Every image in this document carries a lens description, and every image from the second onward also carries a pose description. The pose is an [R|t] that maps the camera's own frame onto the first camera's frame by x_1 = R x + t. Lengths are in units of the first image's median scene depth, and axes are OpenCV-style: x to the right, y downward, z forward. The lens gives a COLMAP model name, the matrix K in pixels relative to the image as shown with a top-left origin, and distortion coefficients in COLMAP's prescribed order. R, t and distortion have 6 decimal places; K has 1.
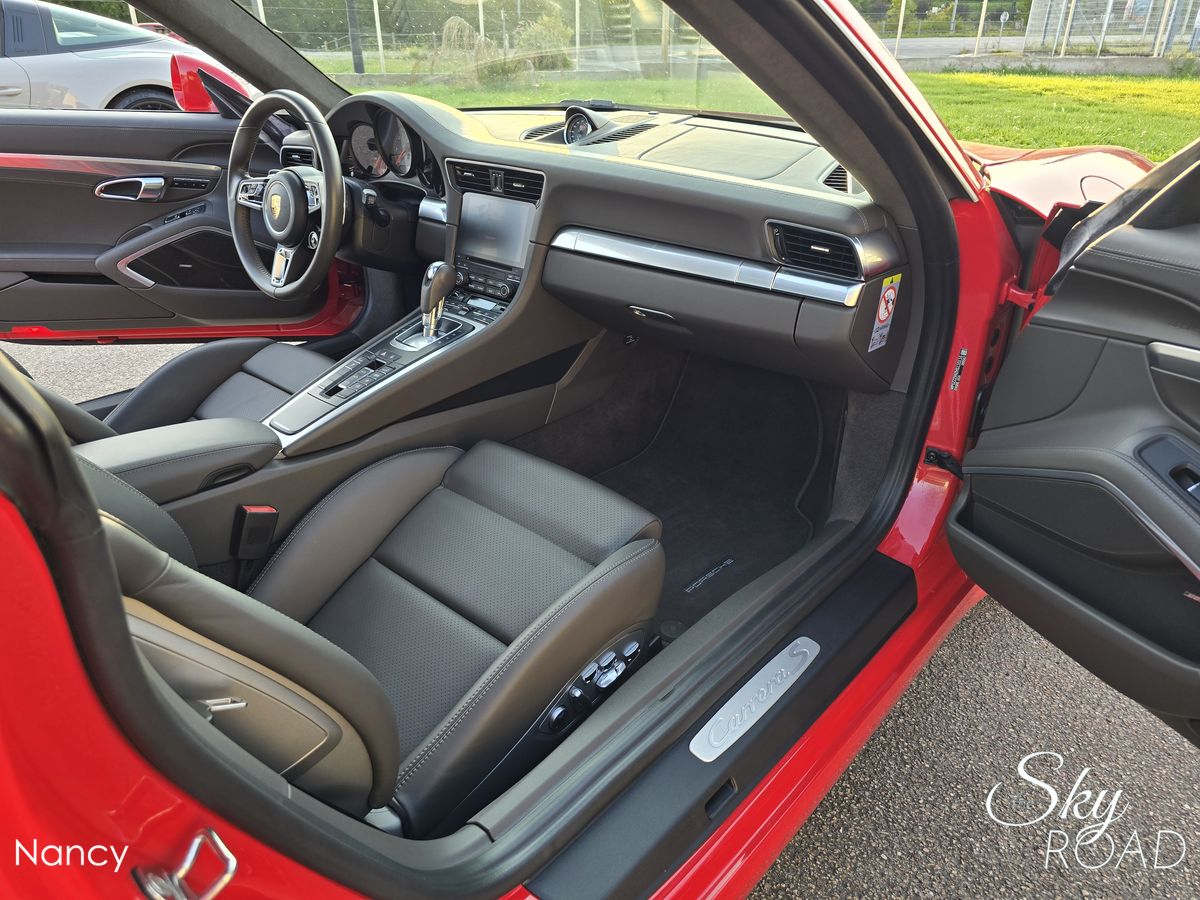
lens RADIAL K [[812.4, 0, 603.3], [0, 812.4, 456.1], [0, 0, 1]] dist [0.039072, -0.034909]
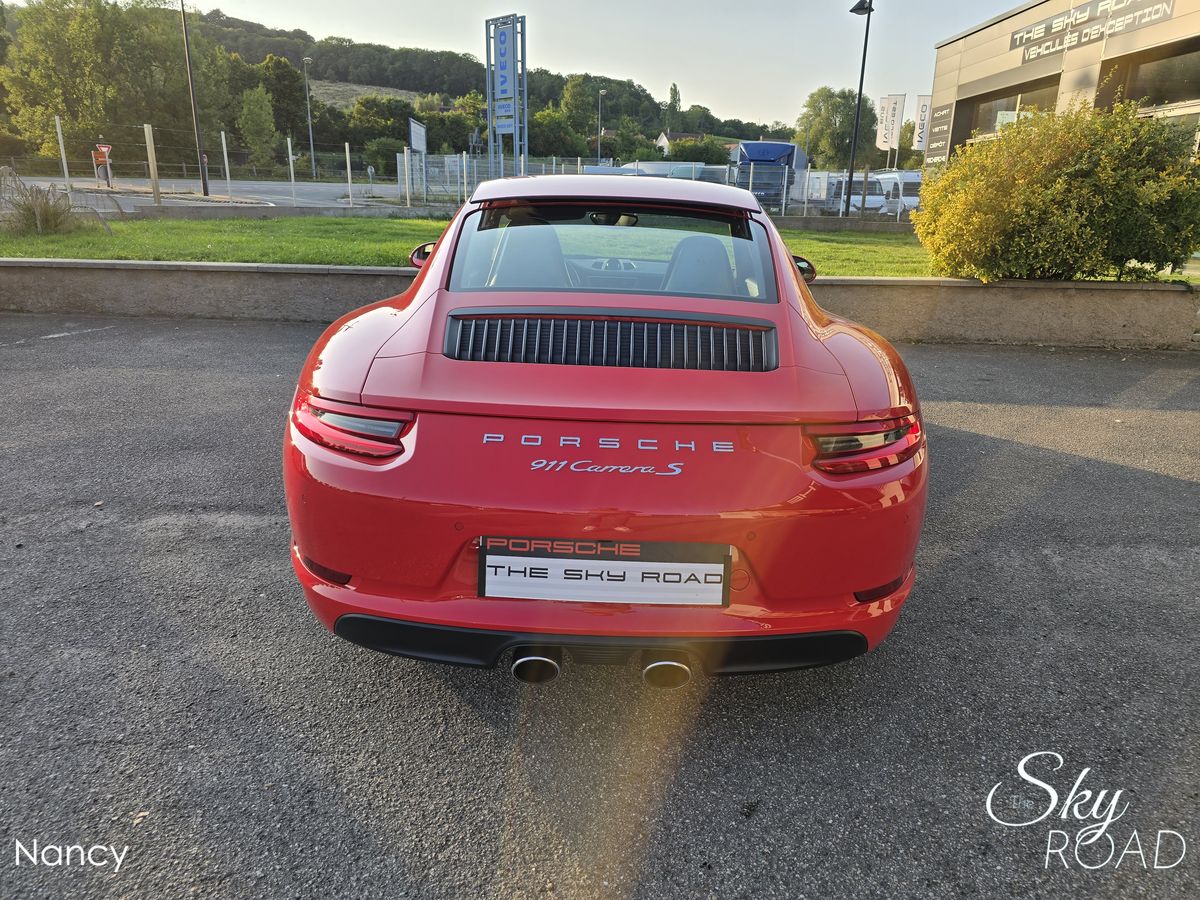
lens RADIAL K [[804.3, 0, 607.9], [0, 804.3, 449.9], [0, 0, 1]] dist [0.050056, -0.040418]
pose [[0.752201, -0.179274, 0.634078, -2.182578], [0.271473, 0.961131, -0.050304, 0.412841], [-0.600414, 0.209973, 0.771631, -1.170109]]
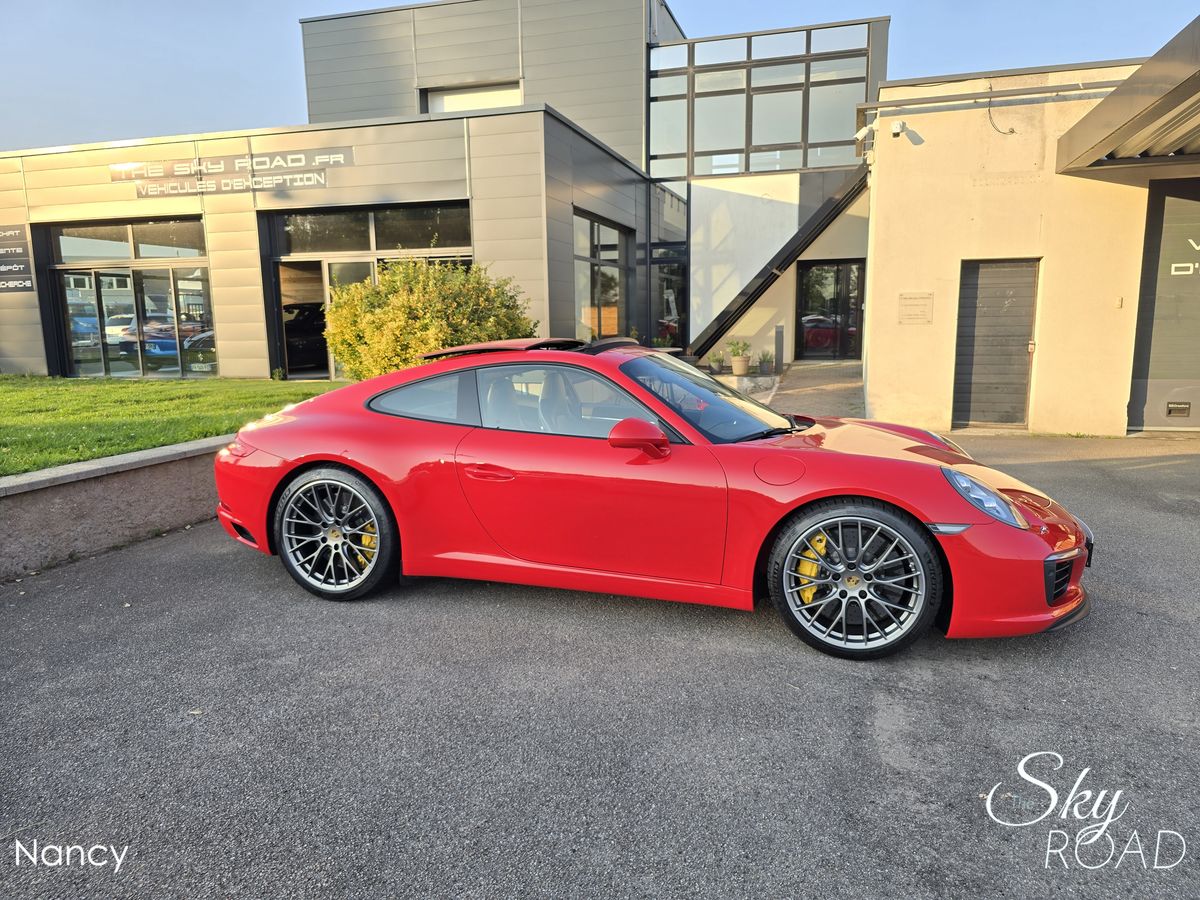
lens RADIAL K [[812.9, 0, 604.5], [0, 812.9, 446.7], [0, 0, 1]] dist [0.049230, -0.046353]
pose [[-0.395930, -0.139176, 0.907673, -3.095359], [0.415012, 0.854621, 0.312071, -1.376697], [-0.819149, 0.500253, -0.280610, 2.111325]]
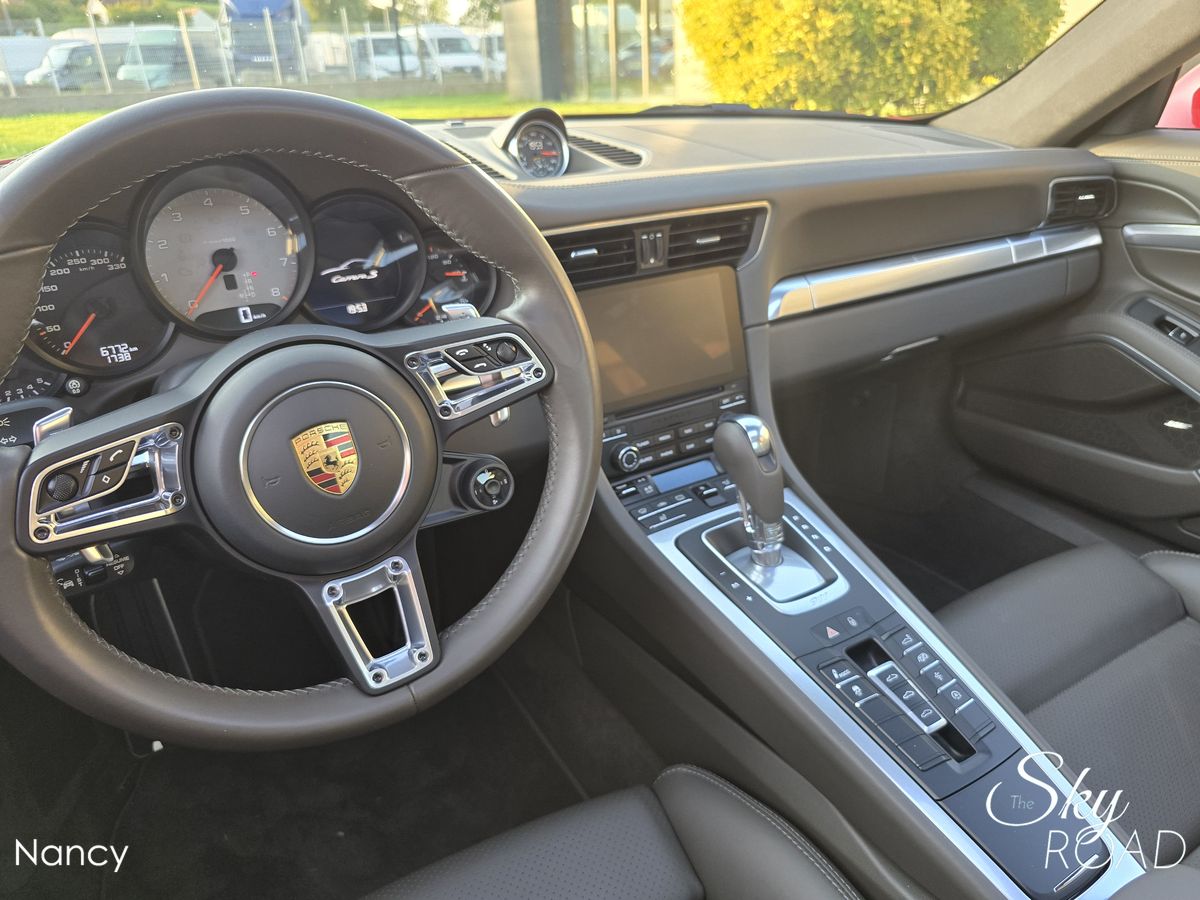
lens RADIAL K [[830.5, 0, 603.9], [0, 830.5, 463.6], [0, 0, 1]] dist [0.006561, -0.008525]
pose [[0.291100, -0.425088, 0.857065, -0.663549], [0.460117, 0.847656, 0.264144, -0.381799], [-0.838781, 0.317458, 0.442343, 0.853677]]
